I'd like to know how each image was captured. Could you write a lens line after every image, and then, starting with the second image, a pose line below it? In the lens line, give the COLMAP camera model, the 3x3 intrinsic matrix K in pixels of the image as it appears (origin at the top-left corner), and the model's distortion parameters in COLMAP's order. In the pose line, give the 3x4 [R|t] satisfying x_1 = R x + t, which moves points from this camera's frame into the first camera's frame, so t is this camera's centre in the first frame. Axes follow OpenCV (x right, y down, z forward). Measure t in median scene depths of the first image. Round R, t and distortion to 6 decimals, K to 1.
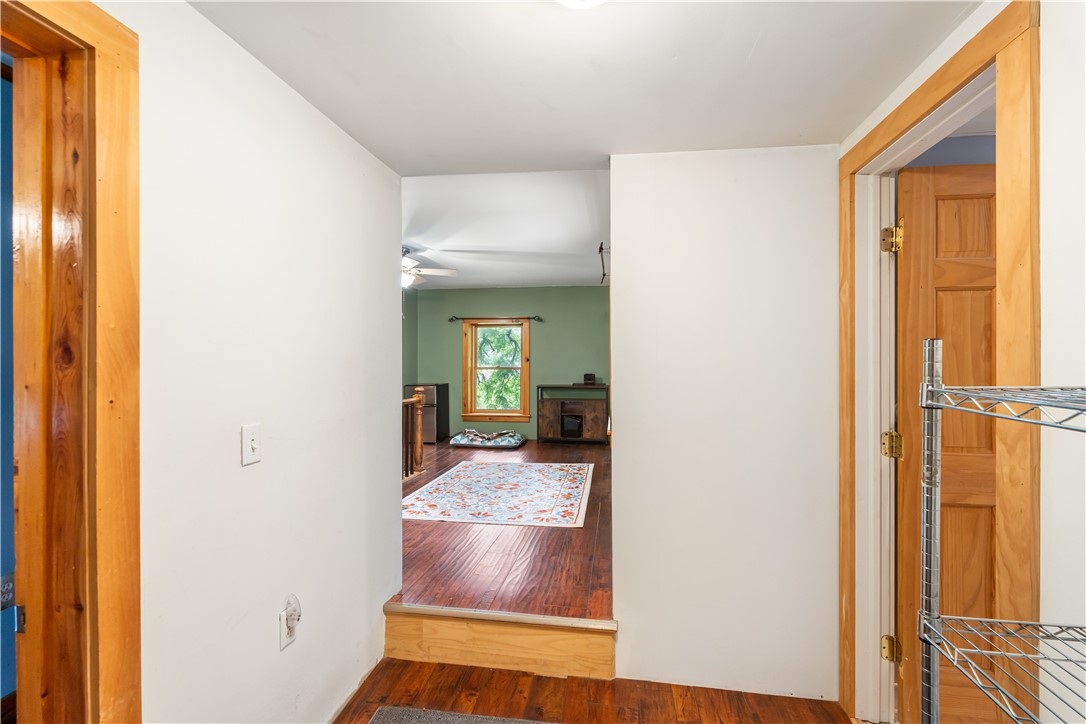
lens RADIAL K [[484.7, 0, 542.7], [0, 484.7, 365.1], [0, 0, 1]] dist [-0.004529, 0.000779]
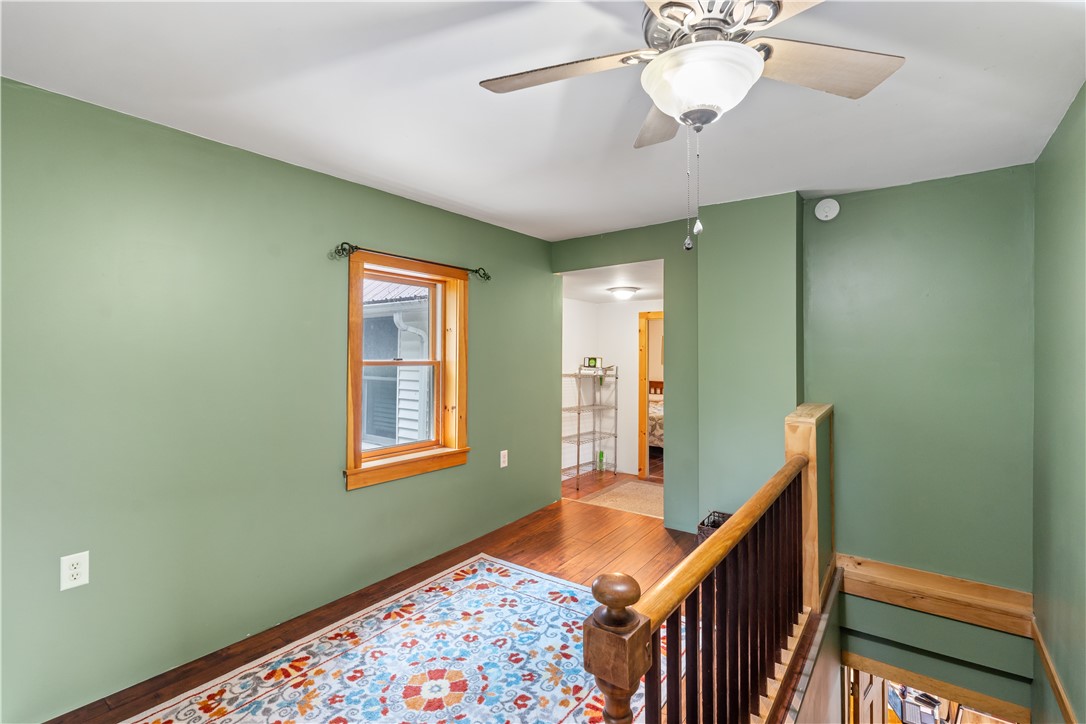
lens RADIAL K [[484.7, 0, 543.8], [0, 484.7, 356.5], [0, 0, 1]] dist [-0.004529, 0.000779]
pose [[-0.880847, -0.000331, 0.473400, -0.244370], [0.000774, 0.999997, 0.002139, -0.029404], [-0.473400, 0.002250, -0.880845, 0.906420]]
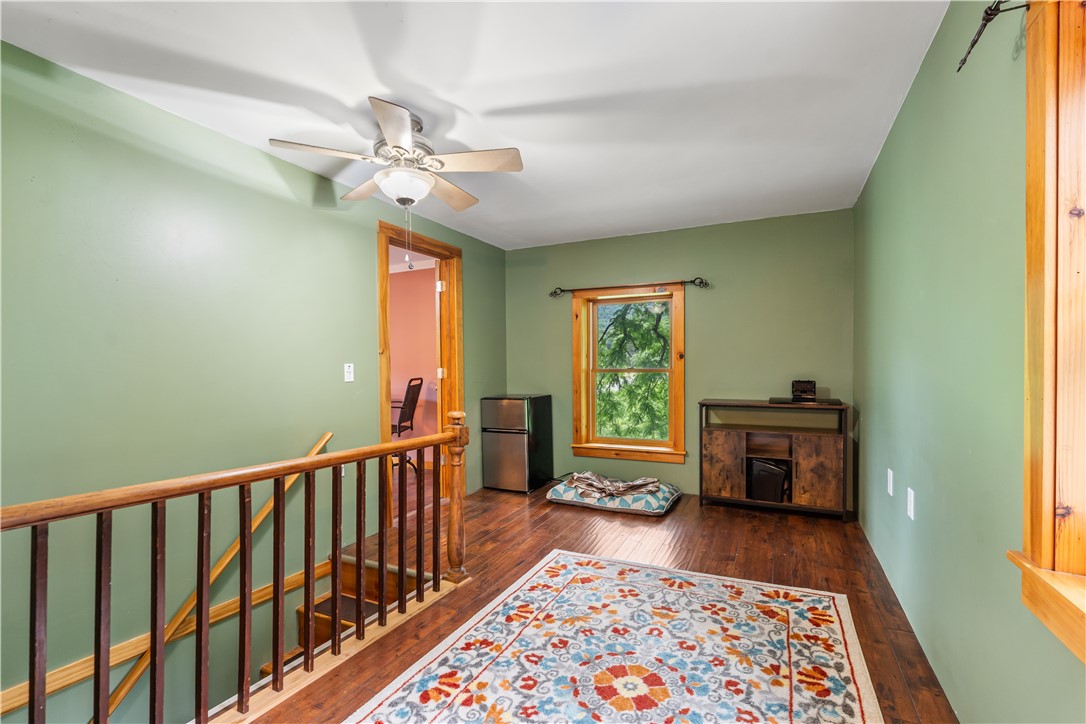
lens RADIAL K [[484.7, 0, 540.9], [0, 484.7, 372.1], [0, 0, 1]] dist [-0.004529, 0.000779]
pose [[0.952583, -0.004664, -0.304242, -0.015712], [0.007770, 0.999929, 0.009000, 0.002253], [0.304178, -0.010938, 0.952552, 0.424807]]
